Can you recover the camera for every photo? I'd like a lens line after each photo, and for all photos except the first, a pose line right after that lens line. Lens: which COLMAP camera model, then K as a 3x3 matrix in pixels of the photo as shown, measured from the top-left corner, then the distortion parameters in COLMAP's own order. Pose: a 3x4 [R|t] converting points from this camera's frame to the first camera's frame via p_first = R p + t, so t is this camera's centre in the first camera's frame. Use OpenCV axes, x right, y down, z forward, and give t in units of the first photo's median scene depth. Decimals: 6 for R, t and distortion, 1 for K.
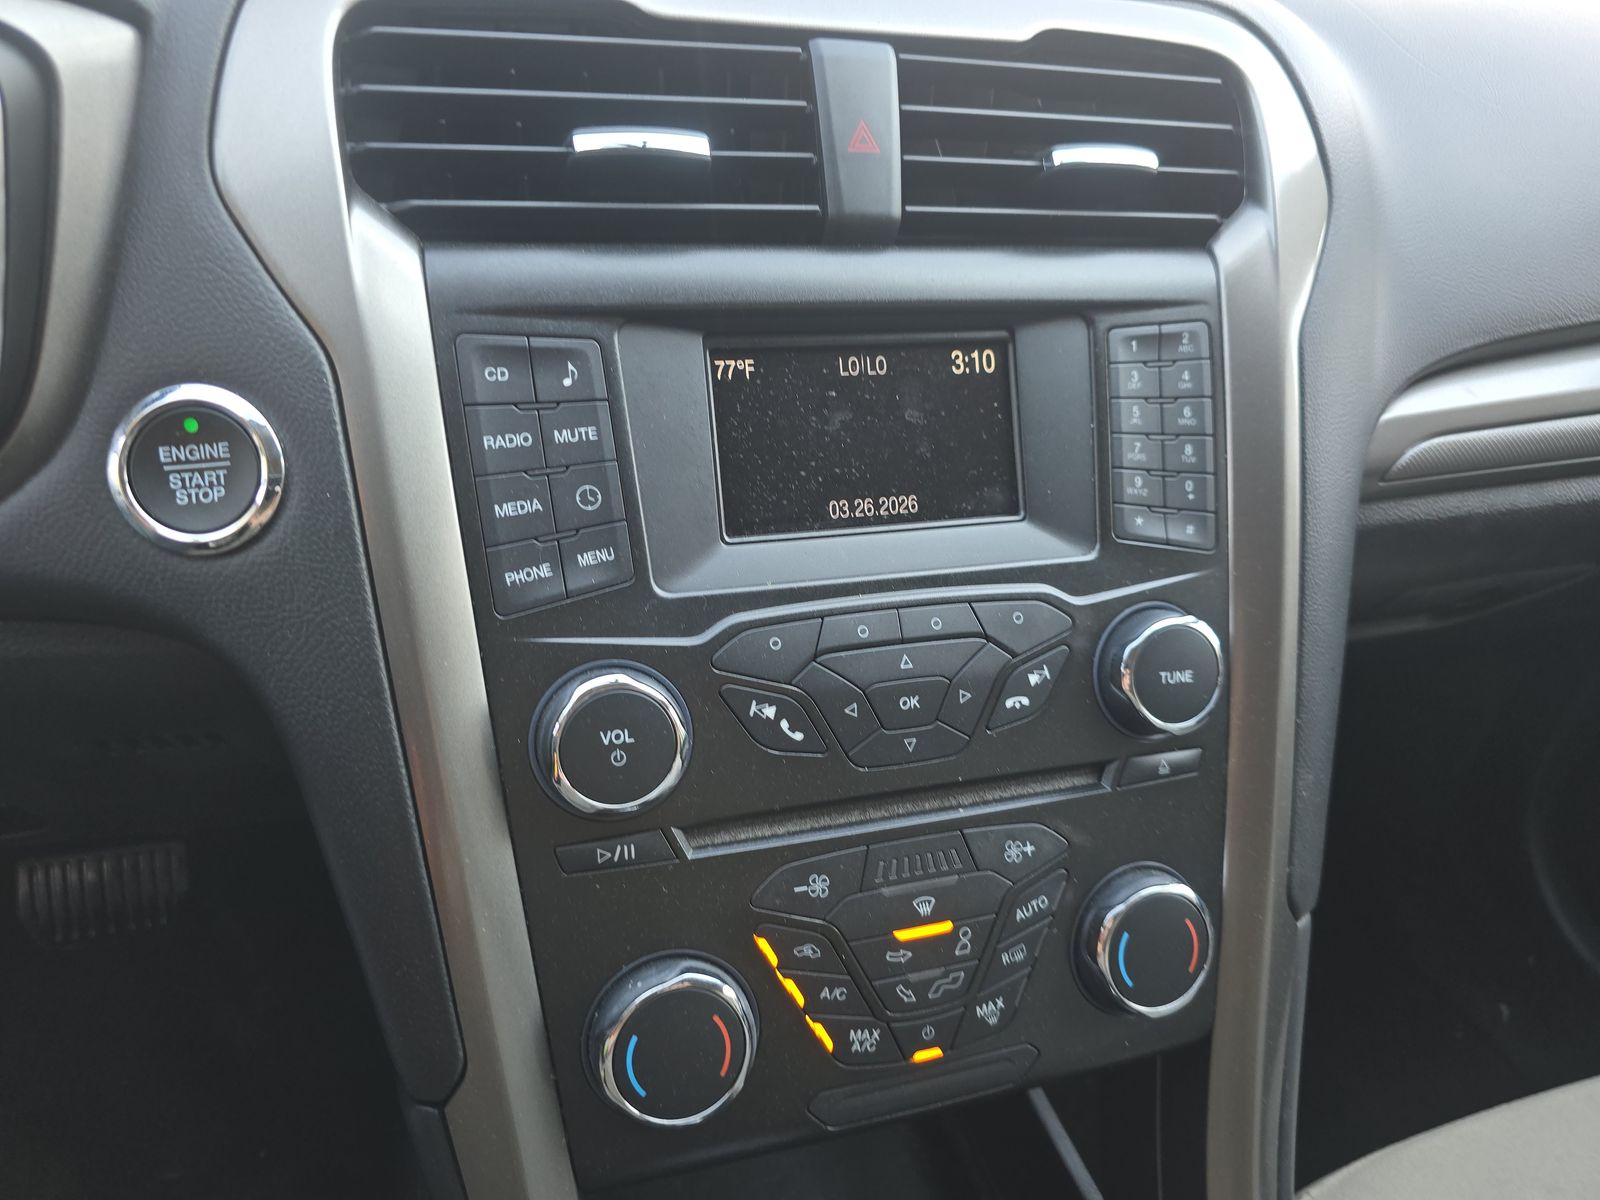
lens RADIAL K [[1109.0, 0, 800.0], [0, 1109.0, 600.0], [0, 0, 1]] dist [0.026639, 0.001040]
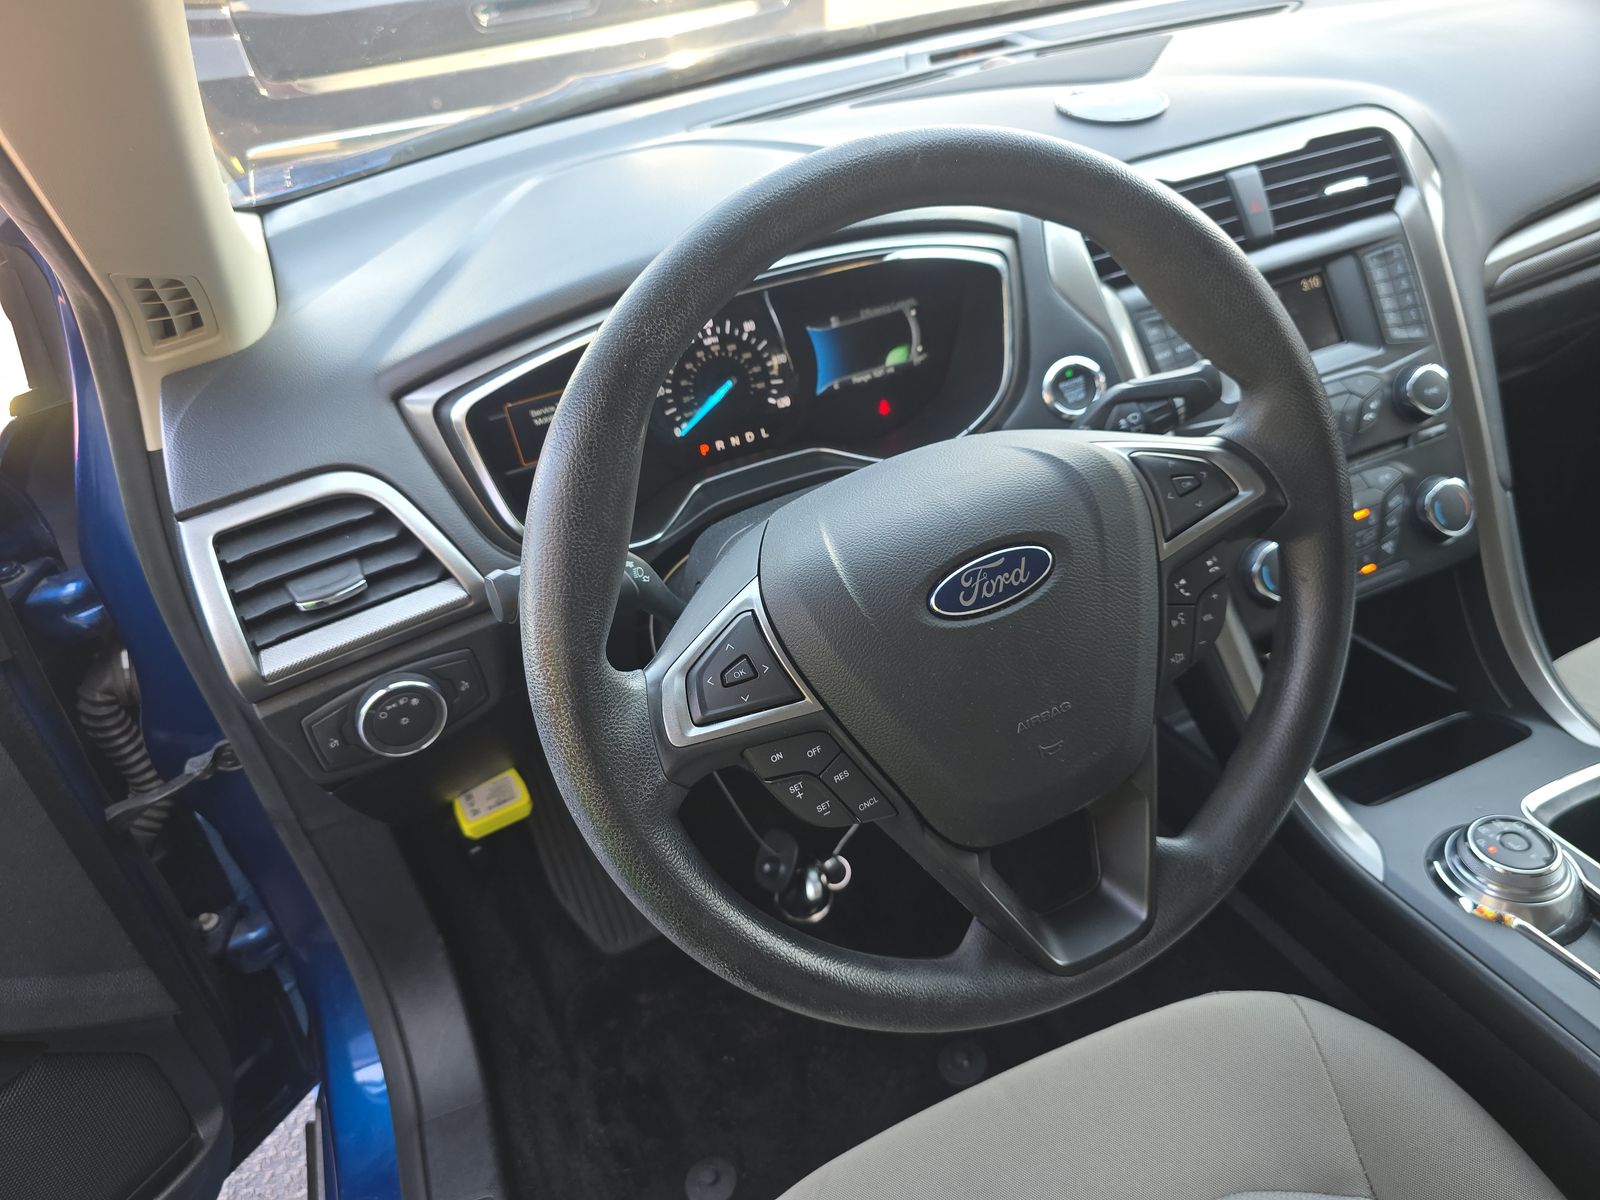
lens RADIAL K [[1109.0, 0, 800.0], [0, 1109.0, 600.0], [0, 0, 1]] dist [0.026639, 0.001040]
pose [[0.970727, -0.237579, -0.035291, -0.966030], [0.237169, 0.971346, -0.015444, 0.214517], [0.037949, 0.006622, 0.999258, -1.392365]]
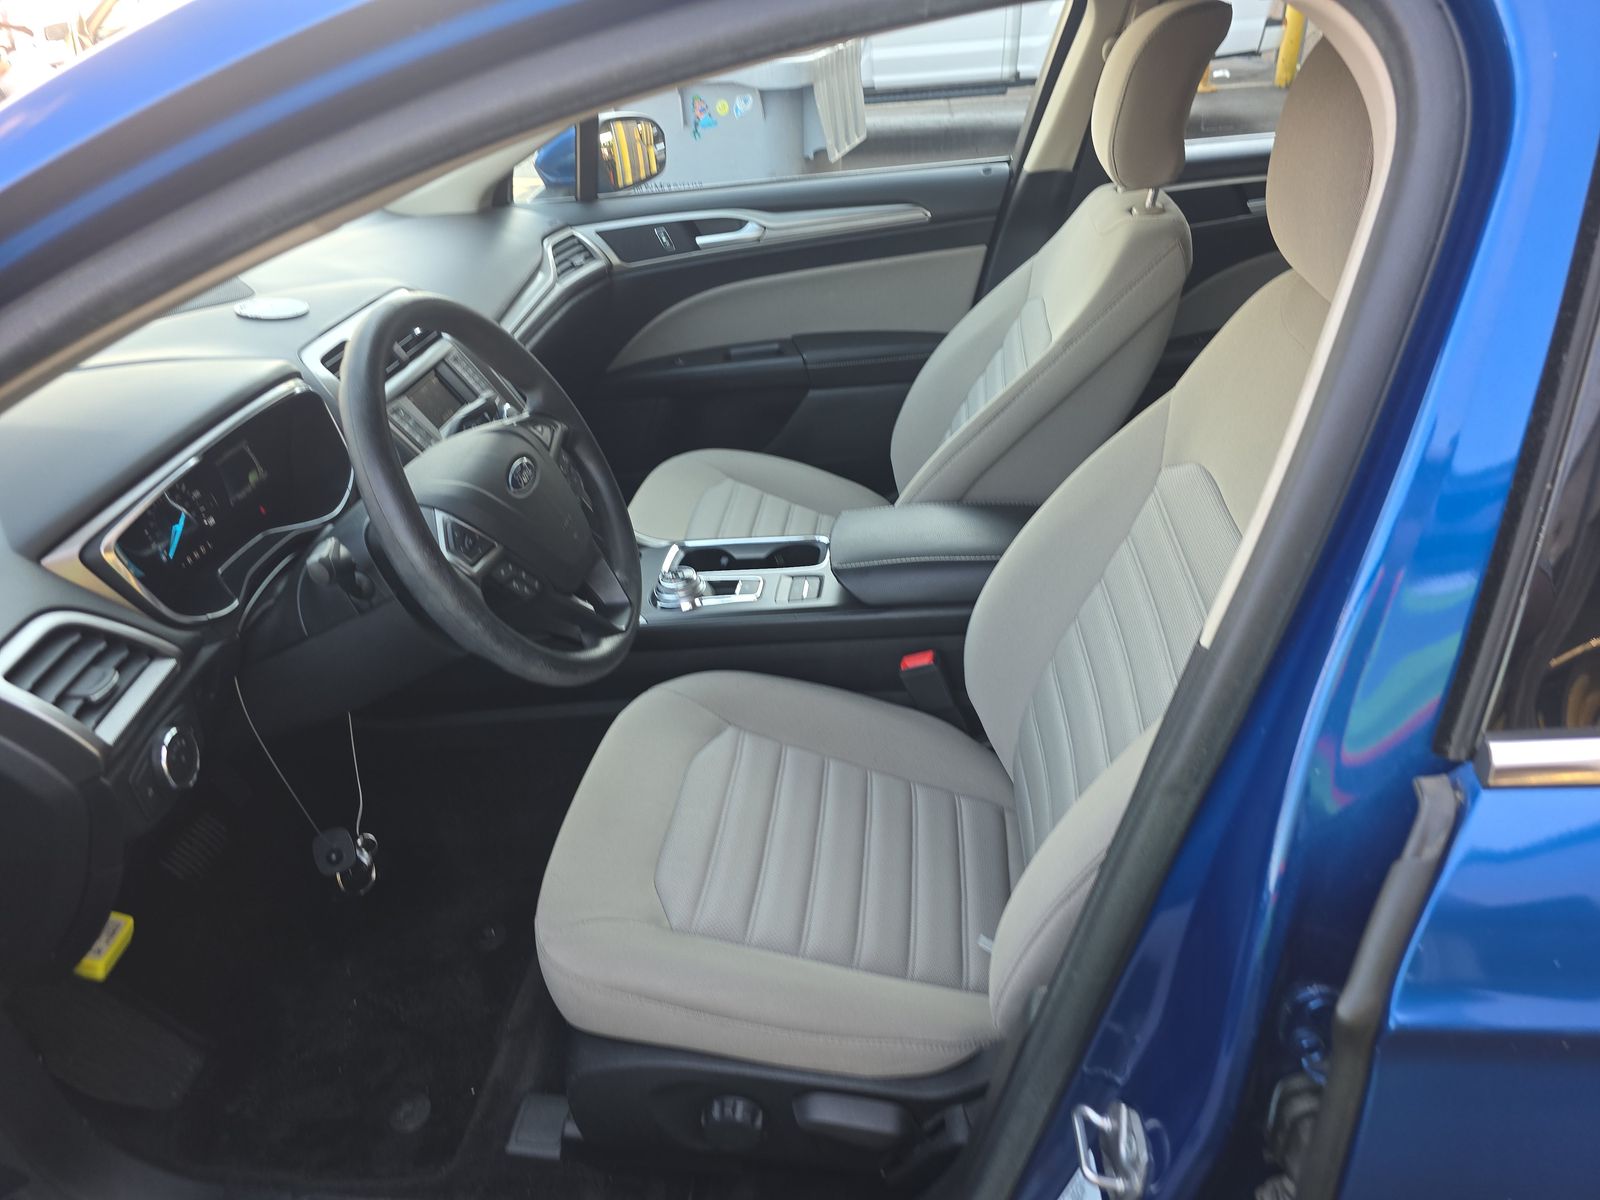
lens RADIAL K [[1109.0, 0, 800.0], [0, 1109.0, 600.0], [0, 0, 1]] dist [0.026639, 0.001040]
pose [[0.359728, -0.559495, 0.746700, -3.032419], [0.615826, 0.743579, 0.260477, 0.155026], [-0.700966, 0.366137, 0.612038, -2.287534]]
